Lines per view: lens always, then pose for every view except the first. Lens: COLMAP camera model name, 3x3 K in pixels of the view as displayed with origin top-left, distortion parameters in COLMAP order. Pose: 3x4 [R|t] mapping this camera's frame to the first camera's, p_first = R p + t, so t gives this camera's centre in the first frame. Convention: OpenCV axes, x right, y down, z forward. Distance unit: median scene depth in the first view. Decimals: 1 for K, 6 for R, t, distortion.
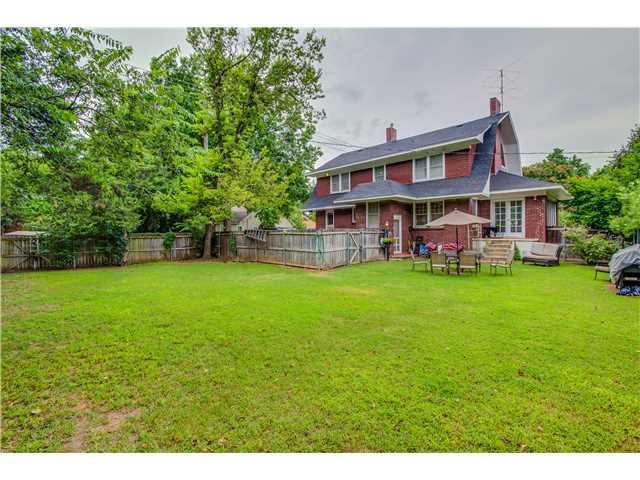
lens RADIAL K [[293.5, 0, 318.8], [0, 293.5, 236.8], [0, 0, 1]] dist [-0.017107, -0.000389]
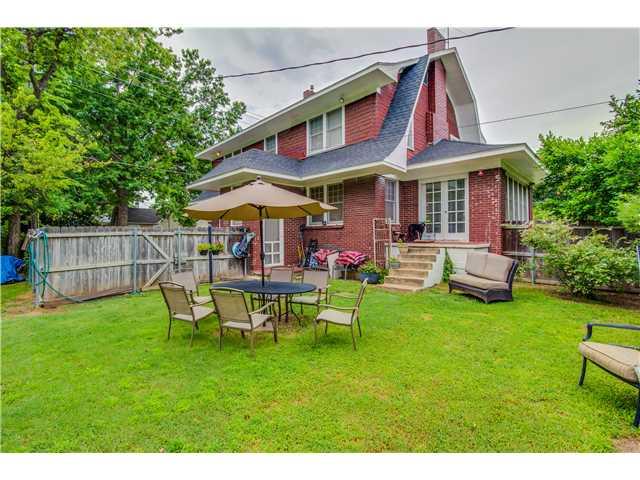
lens RADIAL K [[293.5, 0, 318.8], [0, 293.5, 236.8], [0, 0, 1]] dist [-0.017107, -0.000389]
pose [[0.999964, -0.001953, 0.008200, 0.386722], [0.002011, 0.999973, -0.007050, -0.003120], [-0.008186, 0.007067, 0.999942, 0.398066]]
